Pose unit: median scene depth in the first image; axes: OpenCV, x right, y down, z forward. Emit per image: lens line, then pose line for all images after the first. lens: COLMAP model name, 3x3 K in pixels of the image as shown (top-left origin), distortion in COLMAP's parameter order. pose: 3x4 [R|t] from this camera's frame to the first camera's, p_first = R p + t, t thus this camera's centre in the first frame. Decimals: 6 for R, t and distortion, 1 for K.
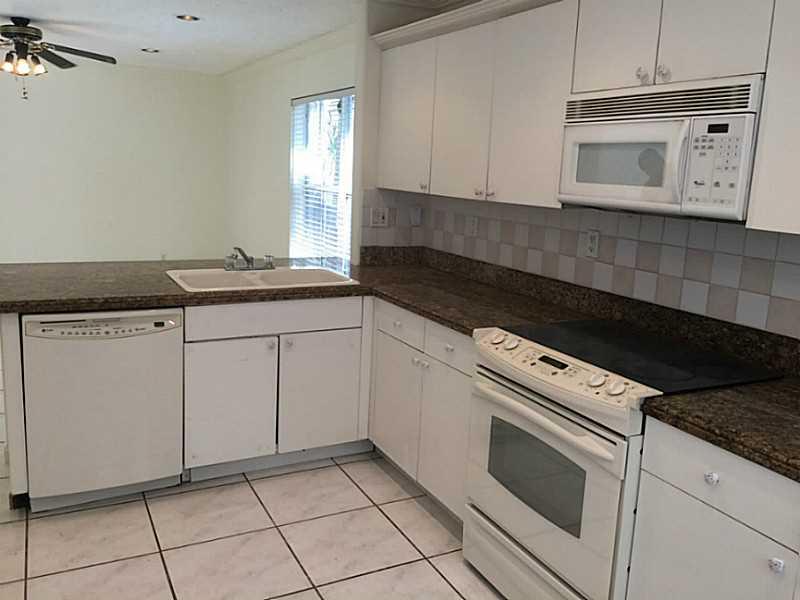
lens RADIAL K [[688.2, 0, 399.0], [0, 688.2, 284.2], [0, 0, 1]] dist [0.002228, -0.000866]
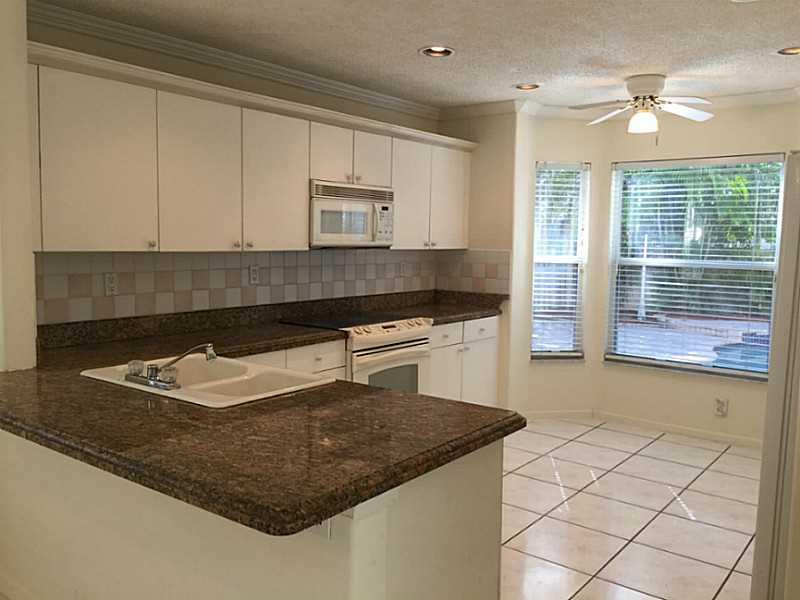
lens RADIAL K [[689.4, 0, 400.0], [0, 689.4, 300.0], [0, 0, 1]] dist [0.013253, 0.009490]
pose [[-0.426873, -0.134748, 0.894216, -1.374084], [0.116372, 0.972429, 0.202086, -0.316308], [-0.896792, 0.190327, -0.399423, 1.576519]]
